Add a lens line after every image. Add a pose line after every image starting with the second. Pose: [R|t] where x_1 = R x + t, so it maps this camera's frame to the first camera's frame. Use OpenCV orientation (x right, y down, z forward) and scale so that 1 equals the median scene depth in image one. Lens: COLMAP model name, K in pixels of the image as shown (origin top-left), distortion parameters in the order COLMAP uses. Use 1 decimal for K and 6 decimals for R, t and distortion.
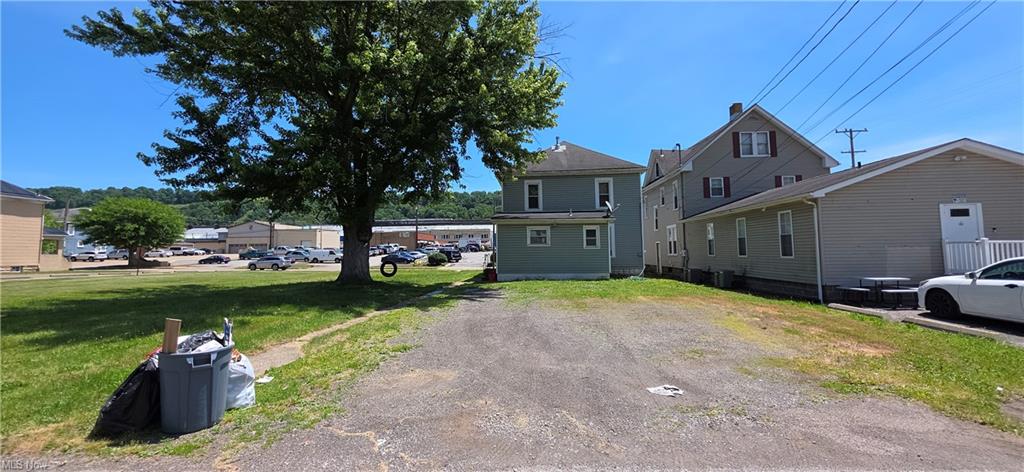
lens RADIAL K [[405.3, 0, 515.2], [0, 405.3, 223.7], [0, 0, 1]] dist [0.002319, 0.000209]
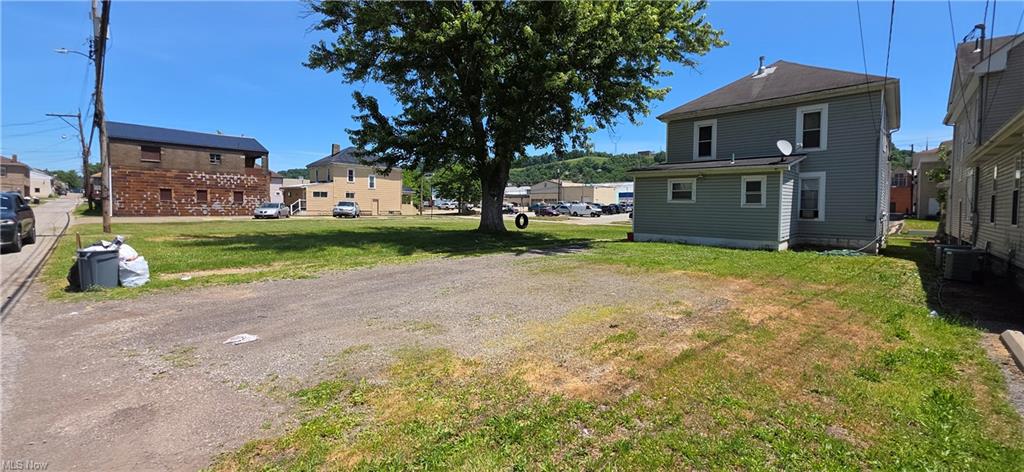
lens RADIAL K [[405.3, 0, 515.2], [0, 405.3, 223.7], [0, 0, 1]] dist [0.002319, 0.000209]
pose [[0.765398, 0.046729, -0.641858, 0.281723], [0.022698, 0.994780, 0.099489, 0.006937], [0.643157, -0.090717, 0.760342, 0.127414]]
